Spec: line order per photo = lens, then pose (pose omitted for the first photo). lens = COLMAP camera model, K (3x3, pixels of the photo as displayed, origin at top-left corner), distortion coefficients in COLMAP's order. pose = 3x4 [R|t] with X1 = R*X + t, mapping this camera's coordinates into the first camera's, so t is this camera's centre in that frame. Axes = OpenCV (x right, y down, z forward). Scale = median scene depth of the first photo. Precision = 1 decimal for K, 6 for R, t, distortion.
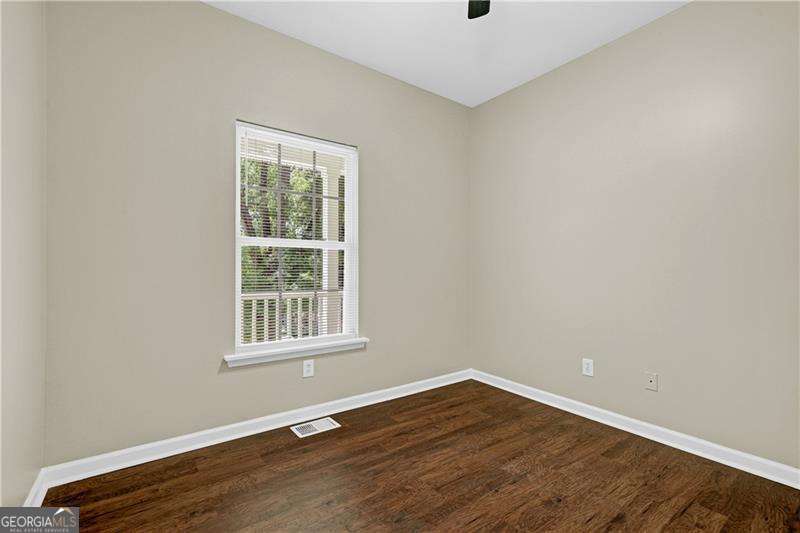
lens RADIAL K [[352.0, 0, 400.0], [0, 352.0, 266.5], [0, 0, 1]] dist [0.001512, 0.000339]
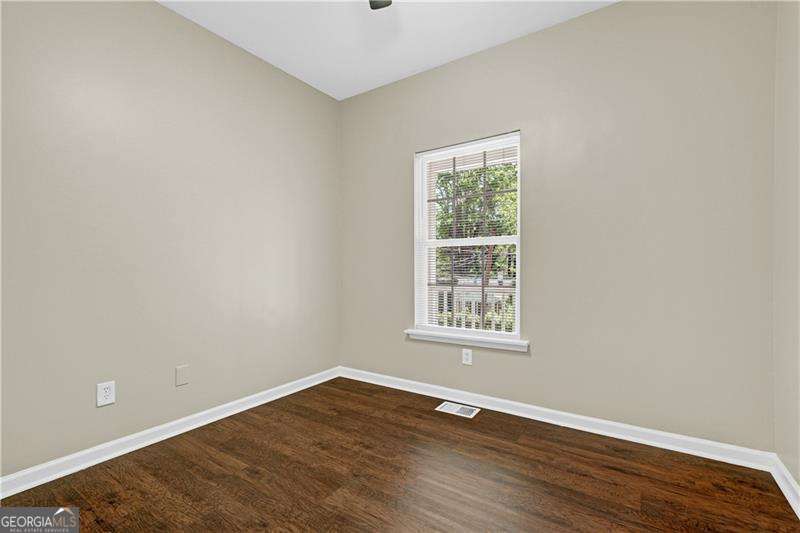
lens RADIAL K [[352.0, 0, 400.0], [0, 352.0, 266.5], [0, 0, 1]] dist [0.001512, 0.000339]
pose [[0.365580, -0.007651, -0.930748, 0.679748], [0.012201, 0.999920, -0.003428, 0.013037], [0.930700, -0.010103, 0.365644, 0.416893]]
